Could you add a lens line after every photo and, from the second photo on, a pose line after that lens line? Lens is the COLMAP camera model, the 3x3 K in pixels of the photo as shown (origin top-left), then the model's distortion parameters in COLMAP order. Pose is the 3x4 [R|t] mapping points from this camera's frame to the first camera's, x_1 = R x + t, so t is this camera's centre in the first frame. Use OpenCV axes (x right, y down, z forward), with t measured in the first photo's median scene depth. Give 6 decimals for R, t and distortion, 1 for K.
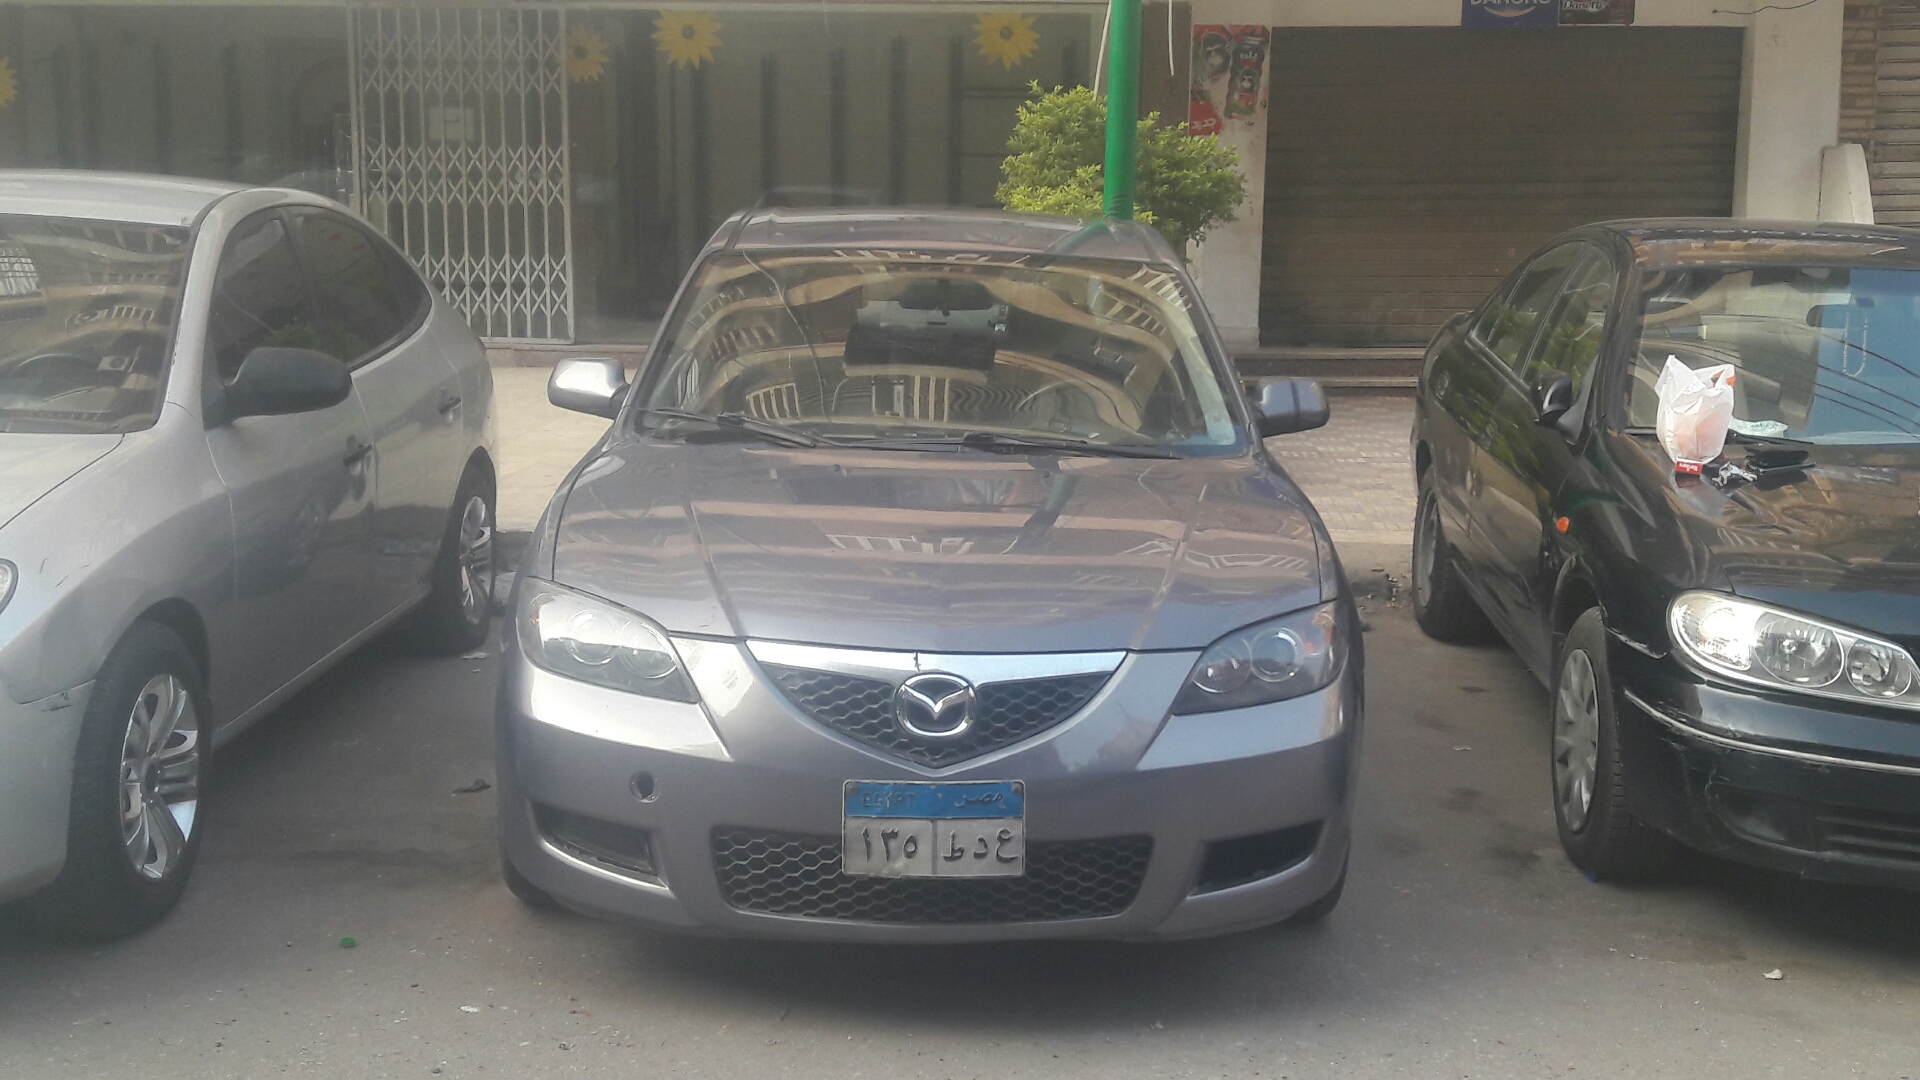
lens RADIAL K [[2242.9, 0, 960.0], [0, 2242.9, 540.0], [0, 0, 1]] dist [0.314313, -0.951022]
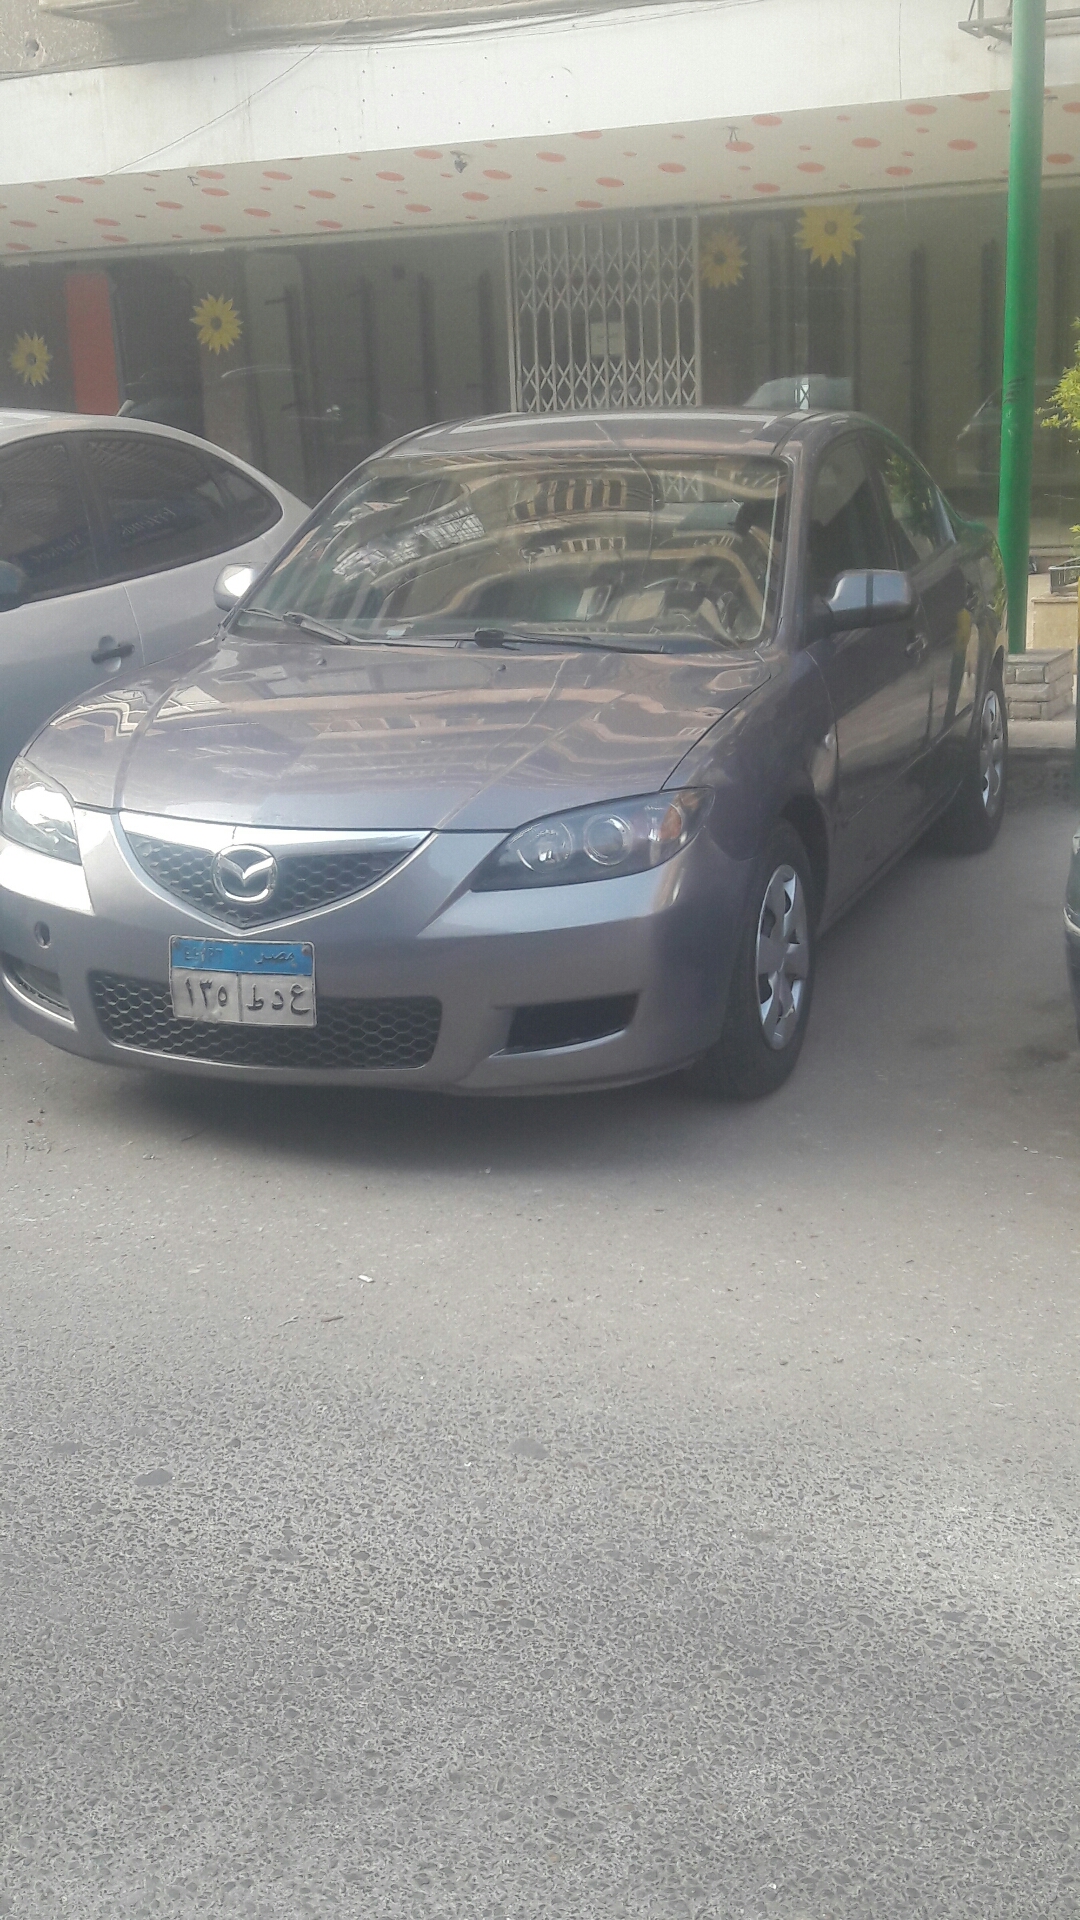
lens RADIAL K [[2242.9, 0, 543.8], [0, 2242.9, 962.0], [0, 0, 1]] dist [0.314313, -0.951022]
pose [[0.933334, 0.044950, -0.356185, 0.522626], [-0.012010, 0.995485, 0.094159, 0.009610], [0.358809, -0.083604, 0.929659, 0.002390]]
